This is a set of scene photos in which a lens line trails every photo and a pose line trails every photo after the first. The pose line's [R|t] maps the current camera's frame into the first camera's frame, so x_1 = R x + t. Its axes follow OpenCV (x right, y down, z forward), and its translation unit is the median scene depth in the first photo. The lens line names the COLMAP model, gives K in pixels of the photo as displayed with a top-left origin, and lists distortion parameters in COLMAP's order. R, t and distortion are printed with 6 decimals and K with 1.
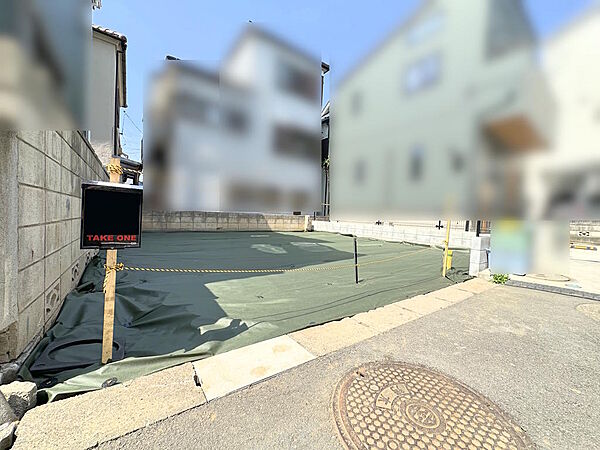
lens RADIAL K [[238.9, 0, 300.9], [0, 238.9, 225.4], [0, 0, 1]] dist [-0.001078, -0.000352]
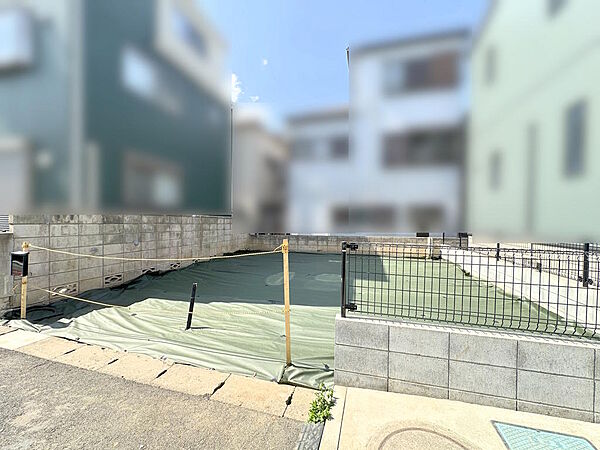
lens RADIAL K [[238.9, 0, 300.9], [0, 238.9, 225.4], [0, 0, 1]] dist [-0.001078, -0.000352]
pose [[0.625919, -0.027063, -0.779418, 0.614255], [-0.010465, 0.999016, -0.043092, -0.072703], [0.779818, 0.035129, 0.625020, 0.329059]]
